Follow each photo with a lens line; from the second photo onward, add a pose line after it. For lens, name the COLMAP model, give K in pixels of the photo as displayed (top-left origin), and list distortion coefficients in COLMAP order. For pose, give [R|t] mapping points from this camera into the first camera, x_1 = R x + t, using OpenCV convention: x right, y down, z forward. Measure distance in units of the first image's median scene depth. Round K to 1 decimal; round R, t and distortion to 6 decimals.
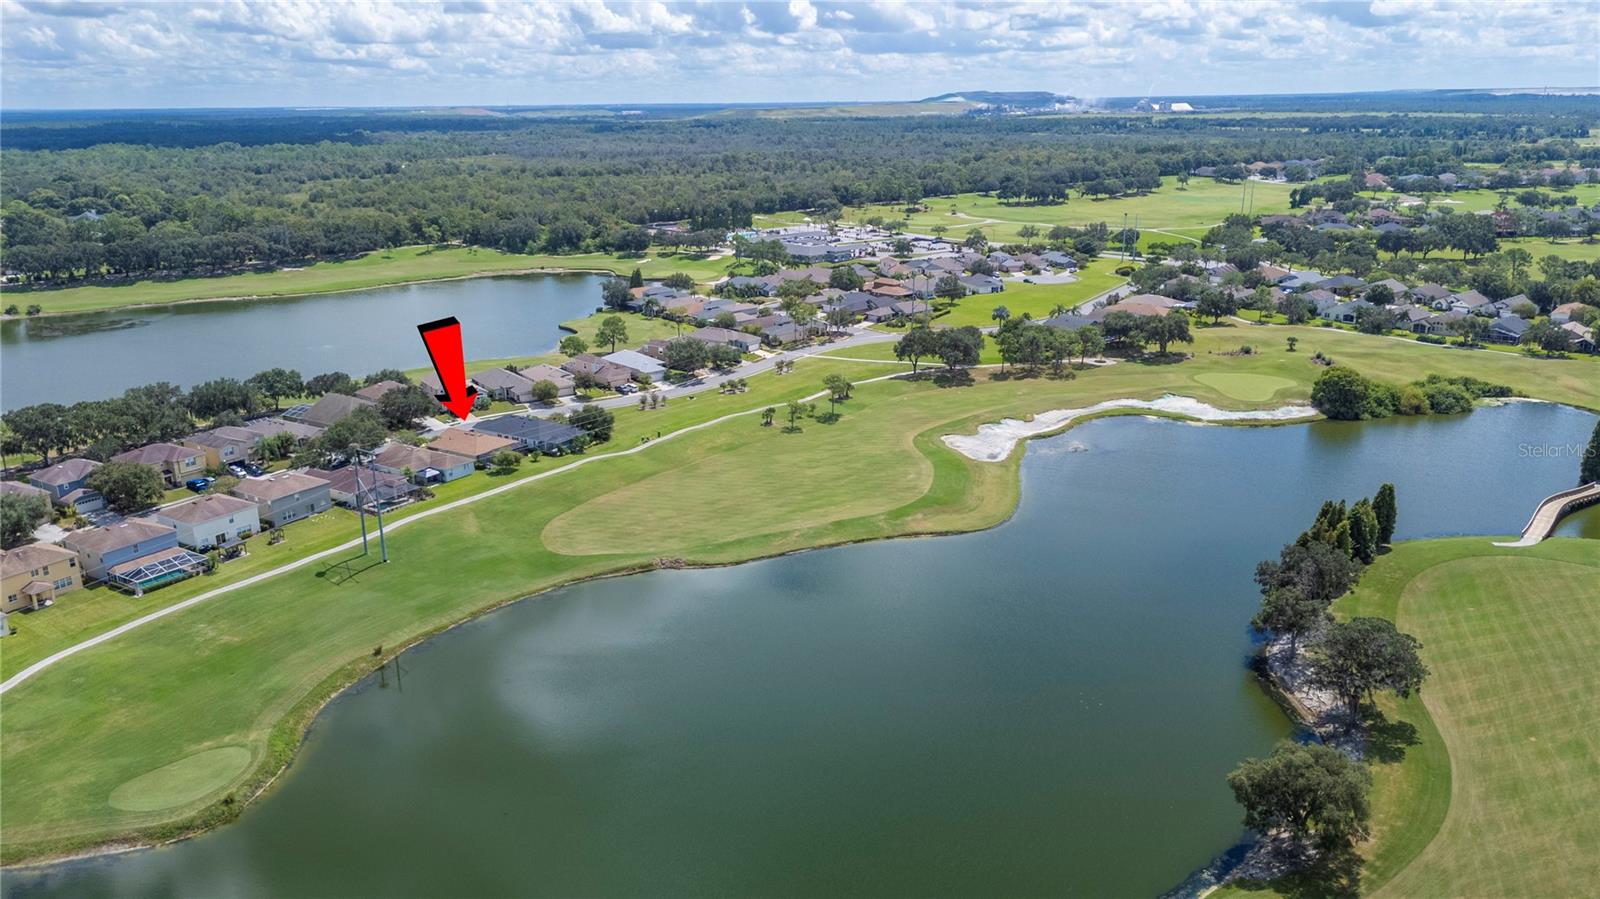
lens RADIAL K [[1158.2, 0, 800.0], [0, 1158.2, 449.5], [0, 0, 1]] dist [0.066601, -0.060323]
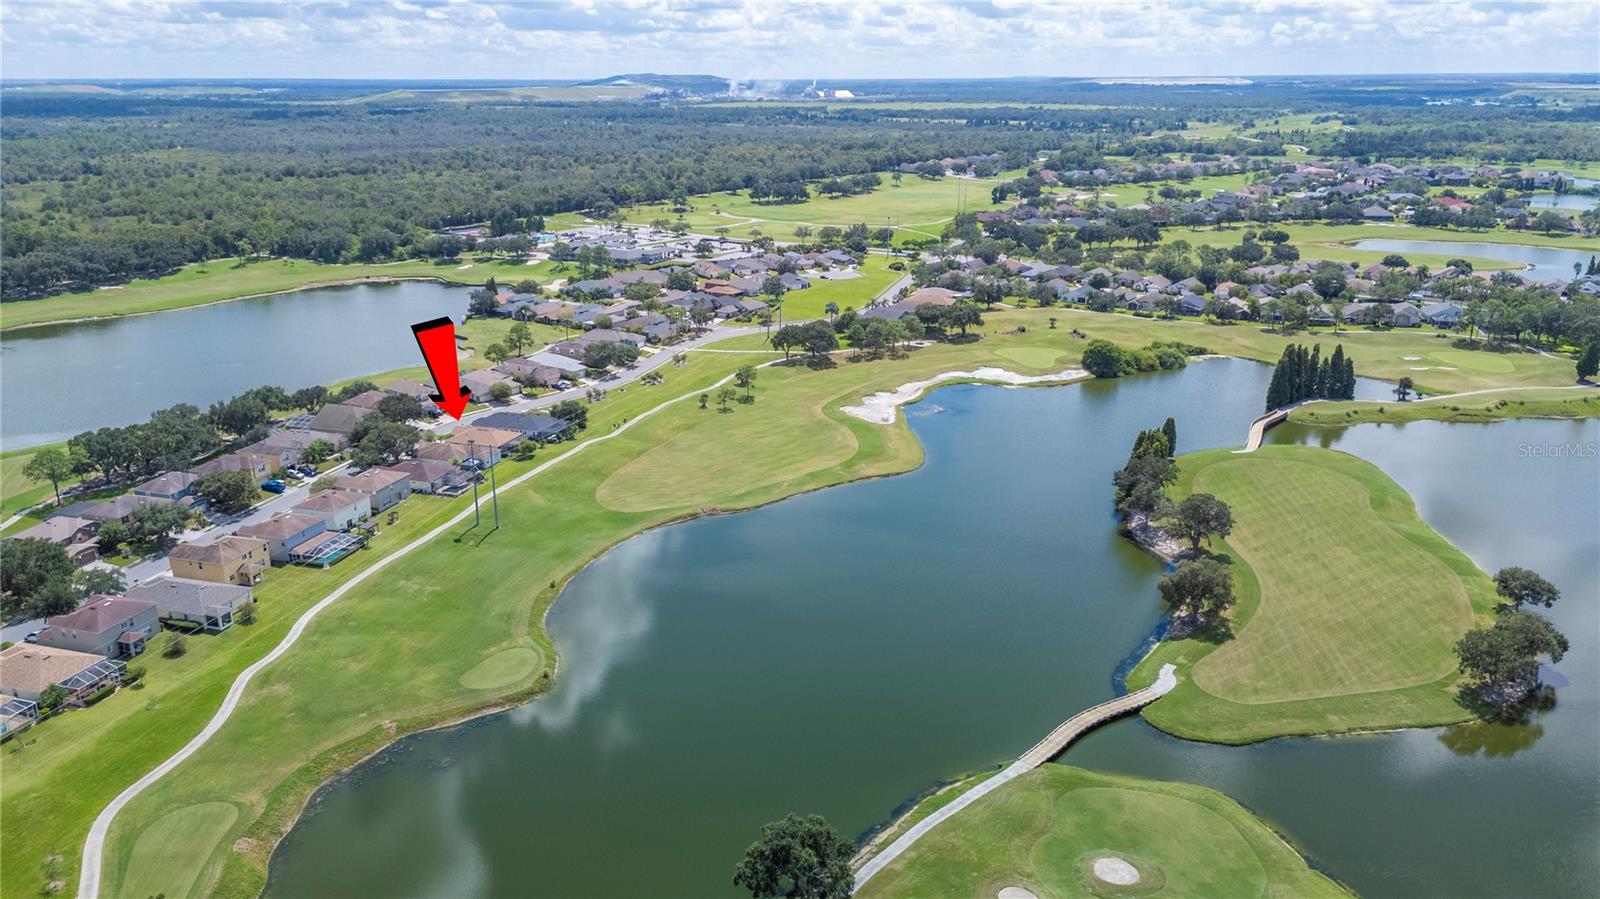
lens RADIAL K [[1158.2, 0, 800.0], [0, 1158.2, 449.5], [0, 0, 1]] dist [0.066601, -0.060323]
pose [[0.962631, -0.072992, 0.260793, -0.175634], [0.069004, 0.997317, 0.024427, 0.000289], [-0.261876, -0.005519, 0.965086, -0.161722]]
